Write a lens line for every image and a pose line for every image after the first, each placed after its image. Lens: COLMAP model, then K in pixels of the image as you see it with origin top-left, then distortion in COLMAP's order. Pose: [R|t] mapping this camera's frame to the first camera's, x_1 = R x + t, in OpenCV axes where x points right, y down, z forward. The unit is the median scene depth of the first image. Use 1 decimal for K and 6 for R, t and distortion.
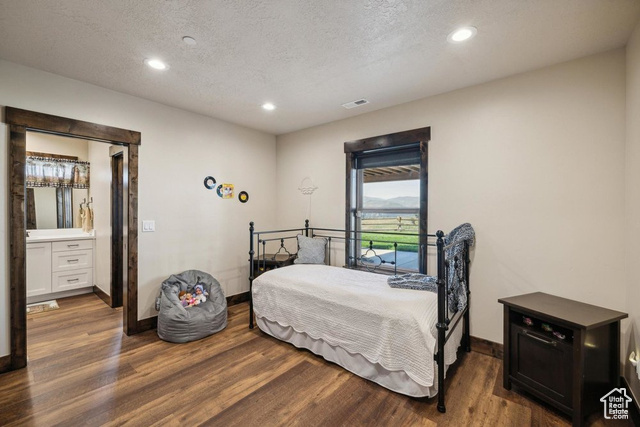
lens RADIAL K [[275.0, 0, 319.4], [0, 275.0, 213.5], [0, 0, 1]] dist [-0.001021, 0.000009]
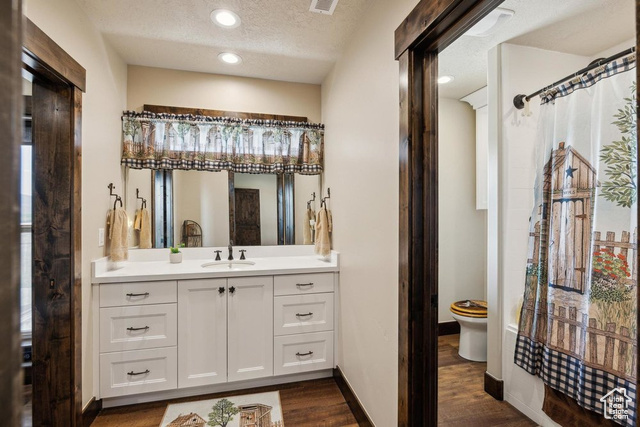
lens RADIAL K [[311.1, 0, 319.8], [0, 311.1, 214.5], [0, 0, 1]] dist [-0.000657, -0.000006]
pose [[0.813908, 0.002016, -0.580990, -0.507982], [-0.002743, 0.999996, -0.000374, -0.008547], [0.580987, 0.001898, 0.813911, 0.517522]]
